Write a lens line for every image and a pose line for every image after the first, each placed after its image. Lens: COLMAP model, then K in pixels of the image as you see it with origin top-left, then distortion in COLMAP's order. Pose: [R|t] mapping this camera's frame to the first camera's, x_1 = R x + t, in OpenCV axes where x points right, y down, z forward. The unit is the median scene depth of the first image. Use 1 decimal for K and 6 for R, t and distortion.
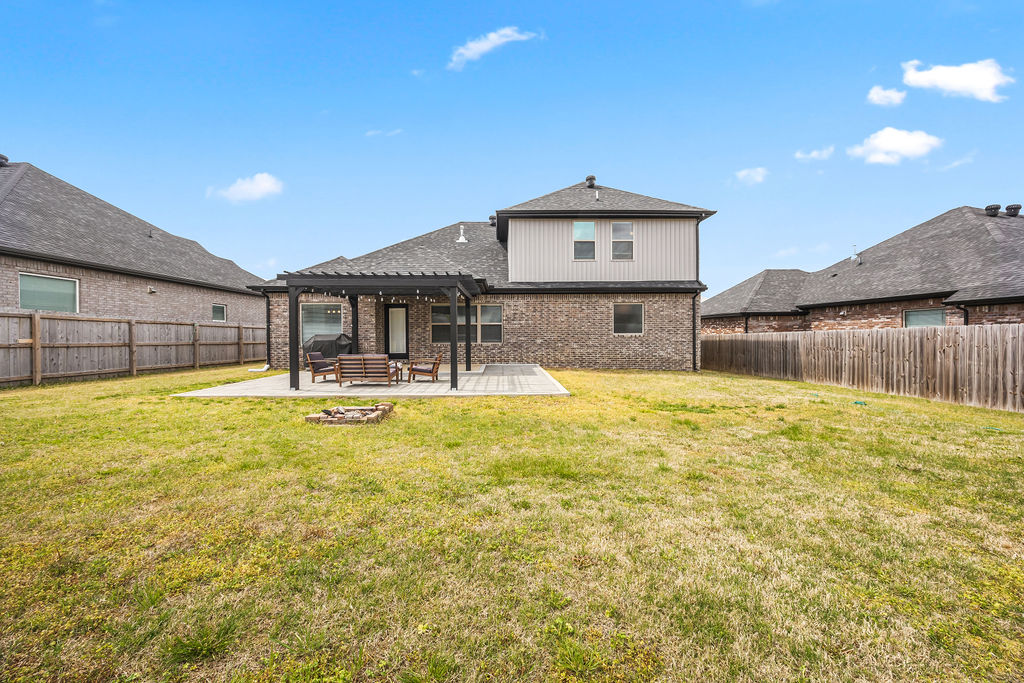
lens RADIAL K [[389.6, 0, 505.0], [0, 389.6, 340.0], [0, 0, 1]] dist [-0.002063, 0.001269]
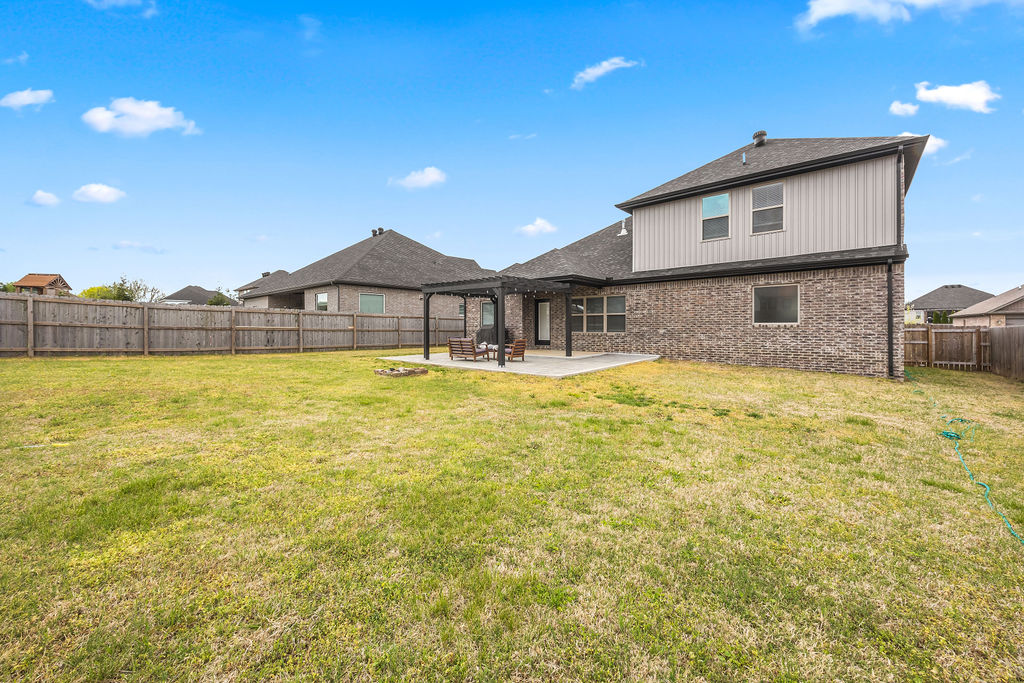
lens RADIAL K [[389.6, 0, 506.9], [0, 389.6, 331.7], [0, 0, 1]] dist [-0.002063, 0.001269]
pose [[0.736163, 0.012005, -0.676698, 0.454676], [-0.010261, 0.999926, 0.006576, 0.001438], [0.676727, 0.002102, 0.736231, 0.041562]]
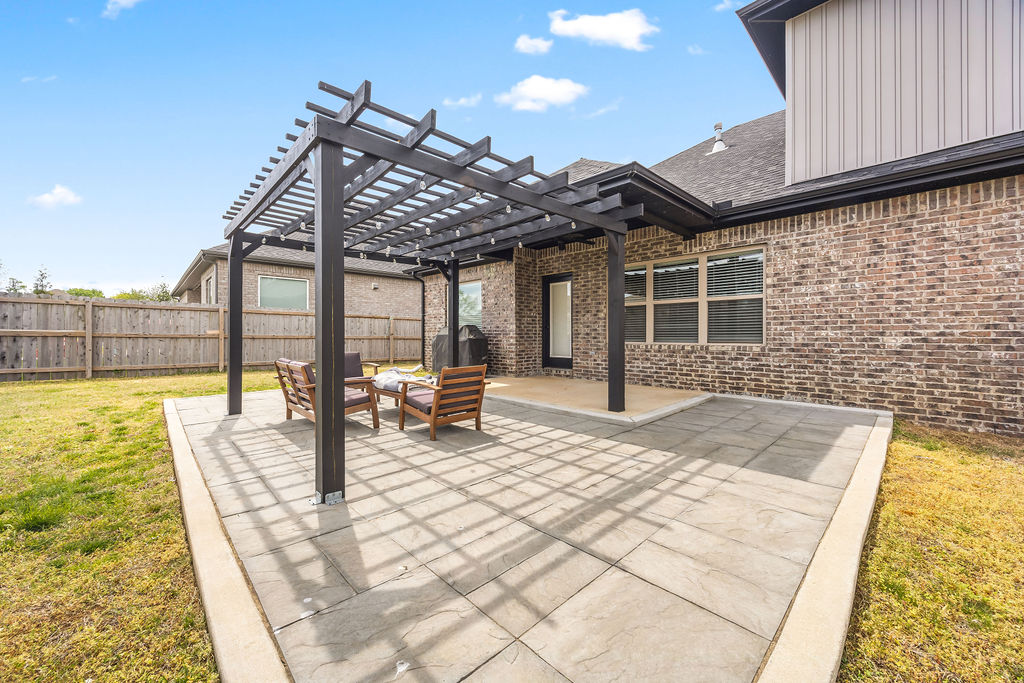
lens RADIAL K [[389.6, 0, 510.1], [0, 389.6, 334.2], [0, 0, 1]] dist [-0.002063, 0.001269]
pose [[0.682127, 0.003985, -0.731223, 0.106670], [-0.012901, 0.999895, -0.006585, 0.003038], [0.731120, 0.013925, 0.682107, 0.543840]]
